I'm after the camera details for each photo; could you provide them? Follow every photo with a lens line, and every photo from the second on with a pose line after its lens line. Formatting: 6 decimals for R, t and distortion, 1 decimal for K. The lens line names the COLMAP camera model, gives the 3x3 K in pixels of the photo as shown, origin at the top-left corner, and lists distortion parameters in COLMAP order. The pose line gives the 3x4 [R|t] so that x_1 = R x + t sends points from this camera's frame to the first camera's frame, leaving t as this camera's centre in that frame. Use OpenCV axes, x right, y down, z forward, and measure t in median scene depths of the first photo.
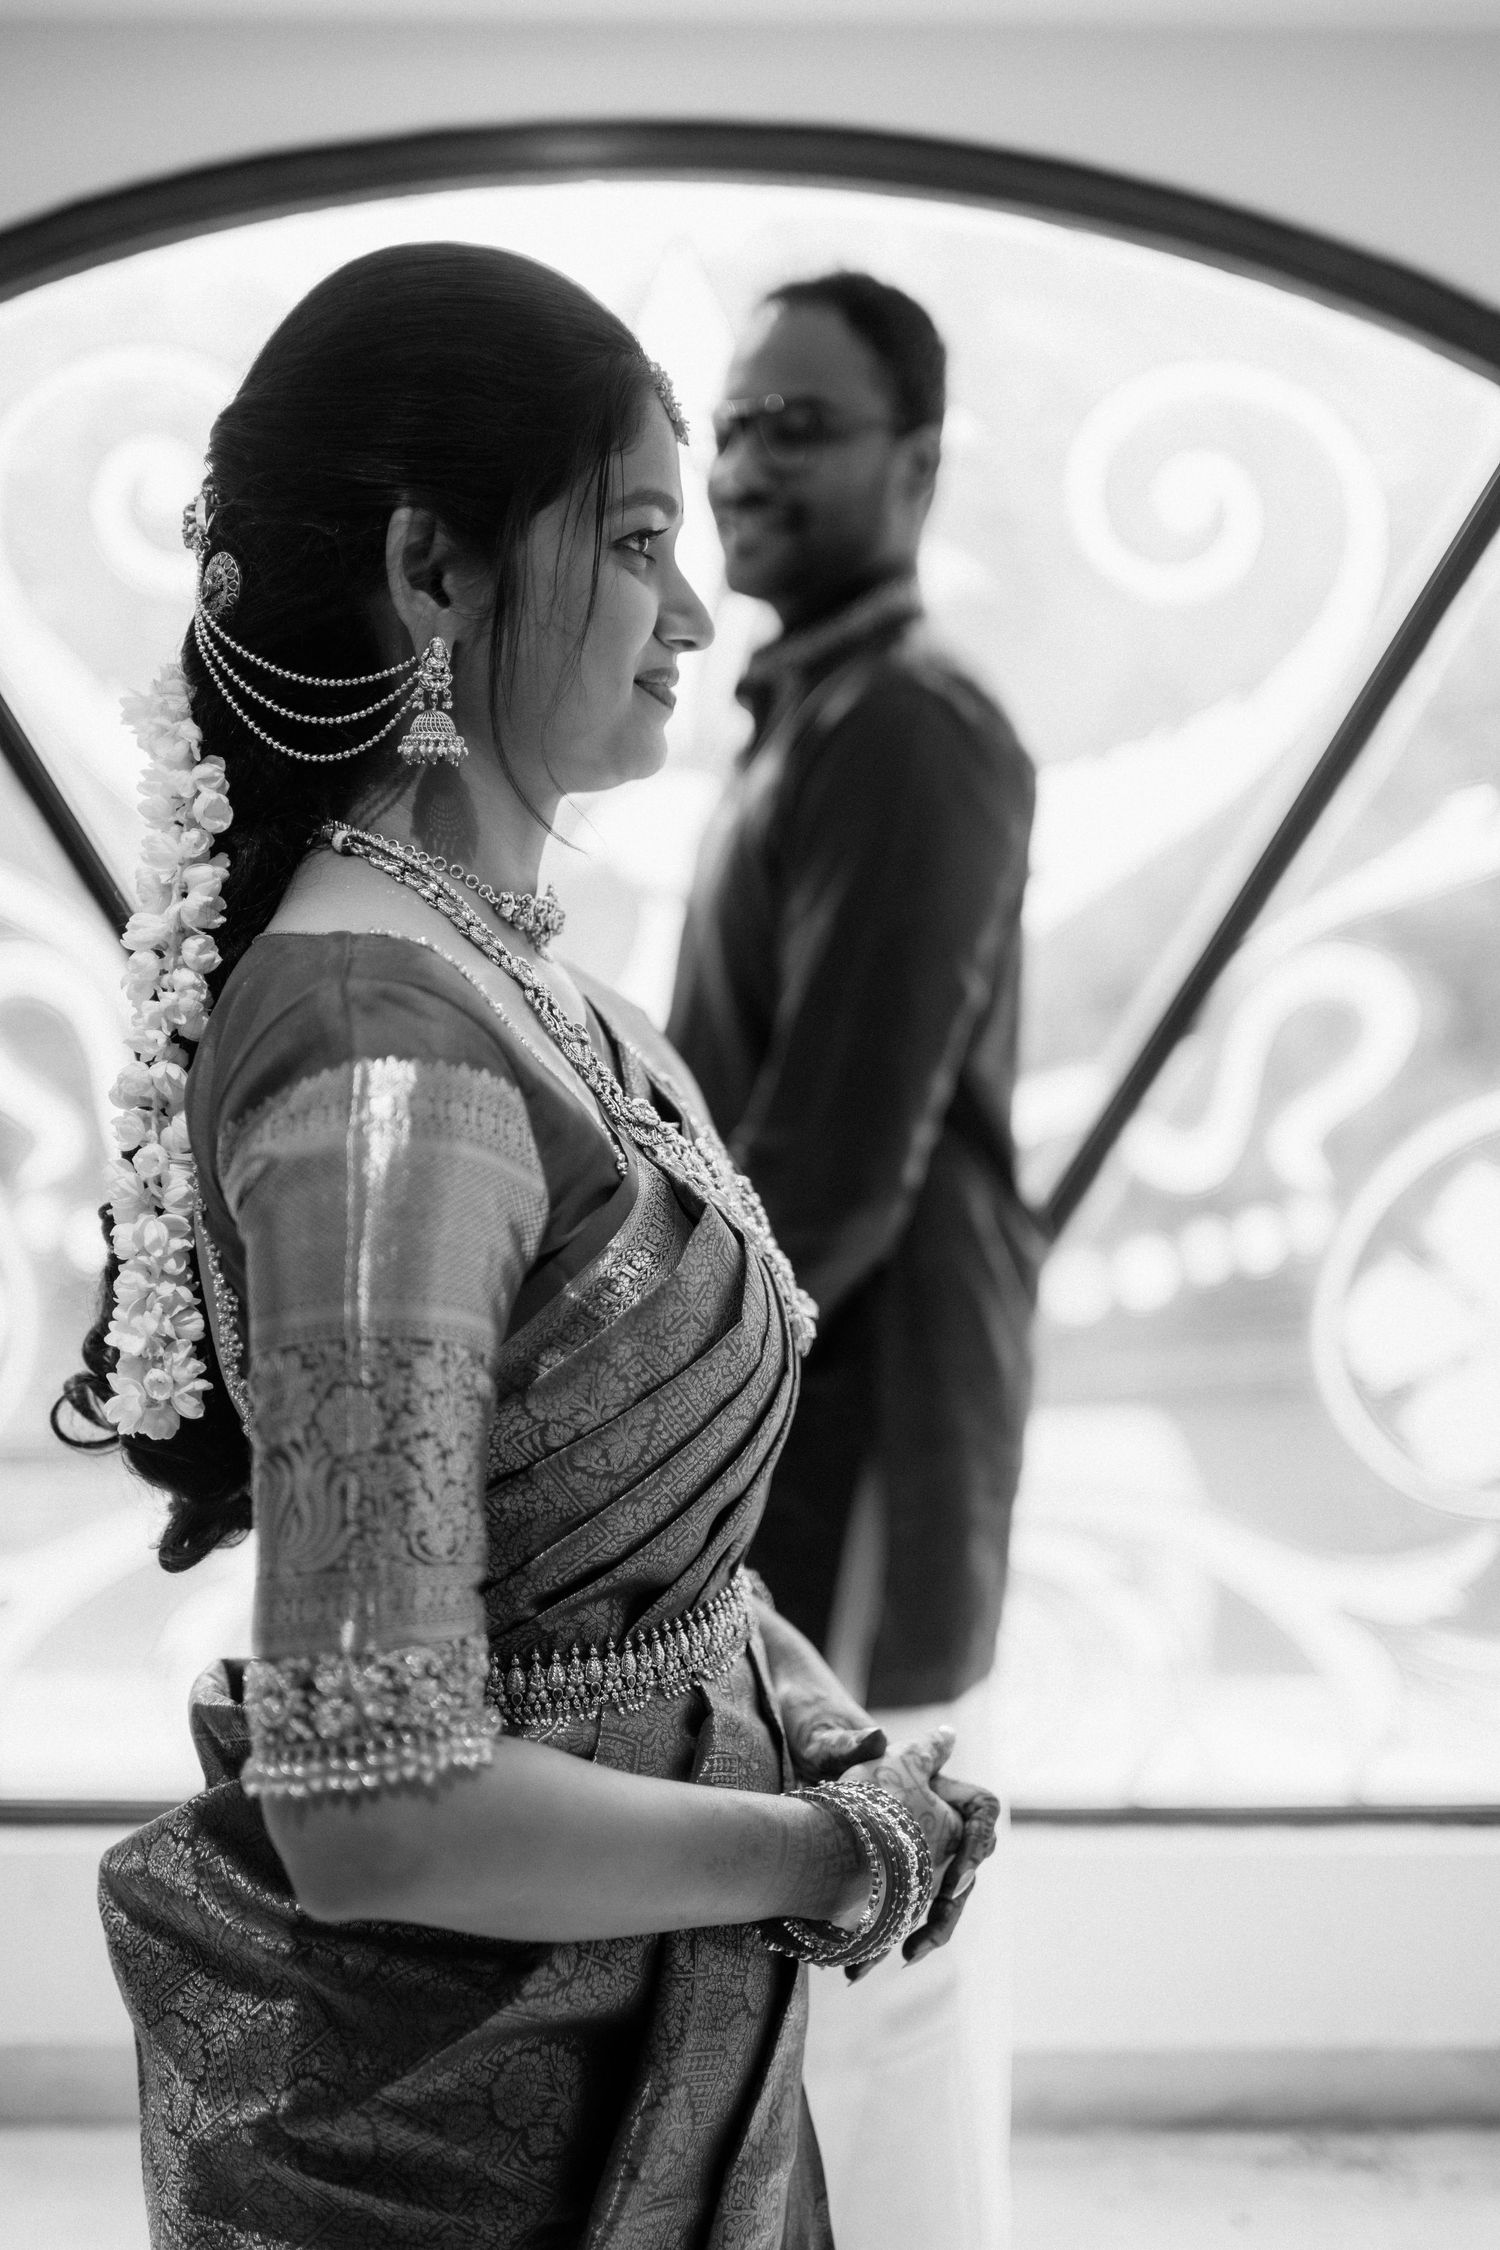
lens RADIAL K [[2465.9, 0, 658.0], [0, 2465.9, 1263.8], [0, 0, 1]] dist [0.002288, -0.010234]
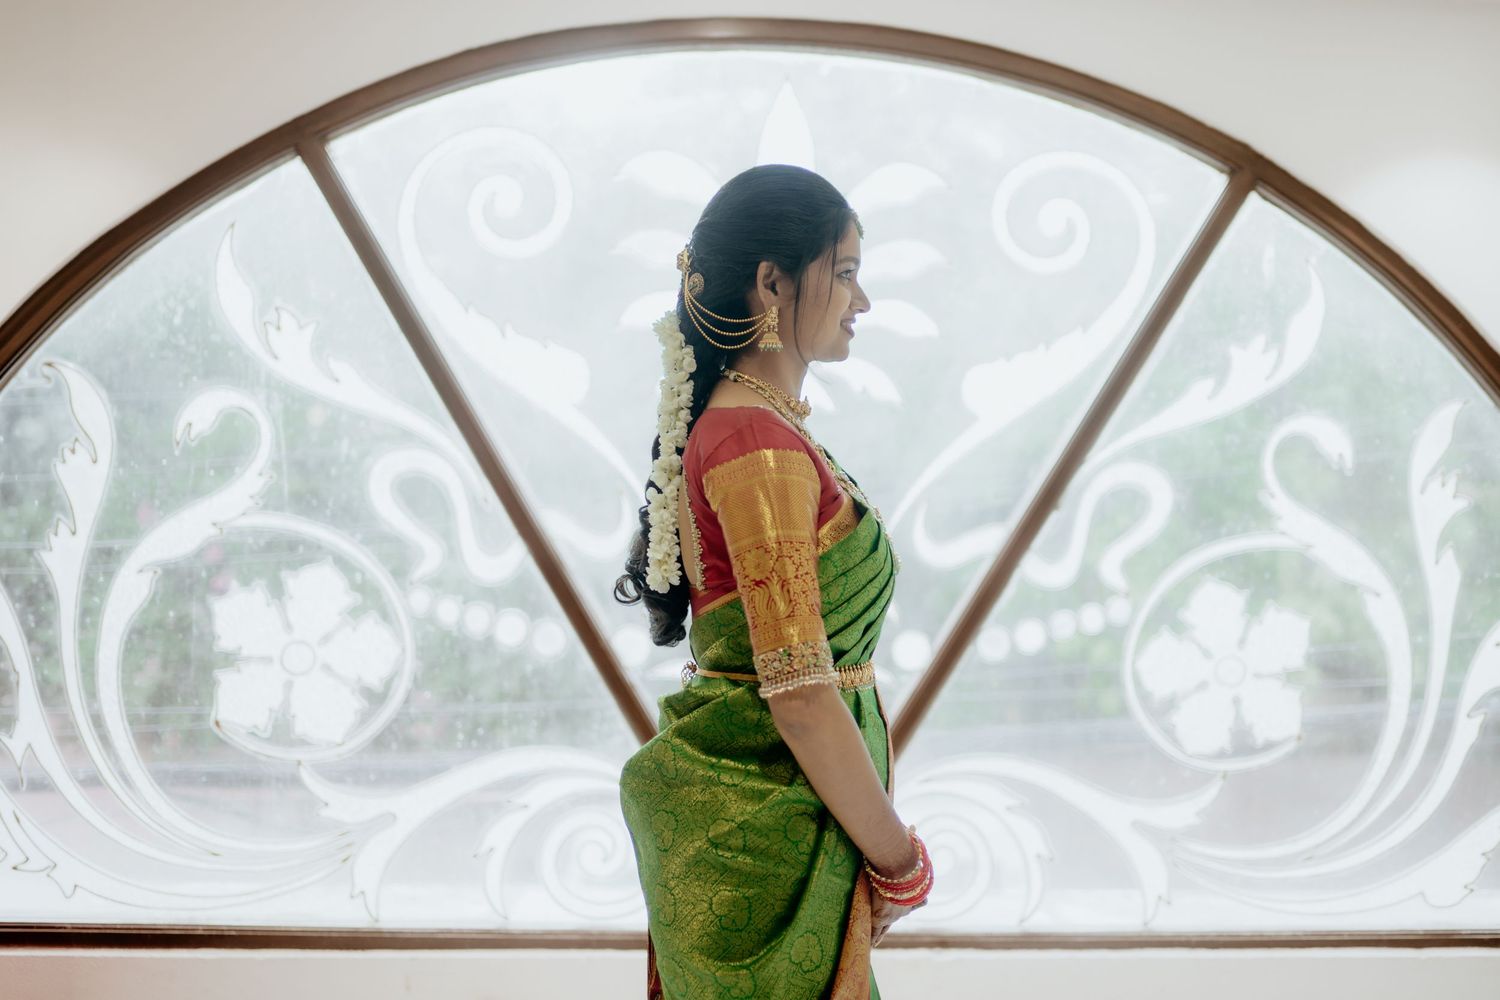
lens RADIAL K [[1643.9, 0, 782.7], [0, 1643.9, 528.9], [0, 0, 1]] dist [0.002288, -0.010234]
pose [[0.998917, 0.021562, 0.041241, -0.146102], [-0.017497, 0.995180, -0.096490, 0.173602], [-0.043123, 0.095663, 0.994479, -0.811256]]
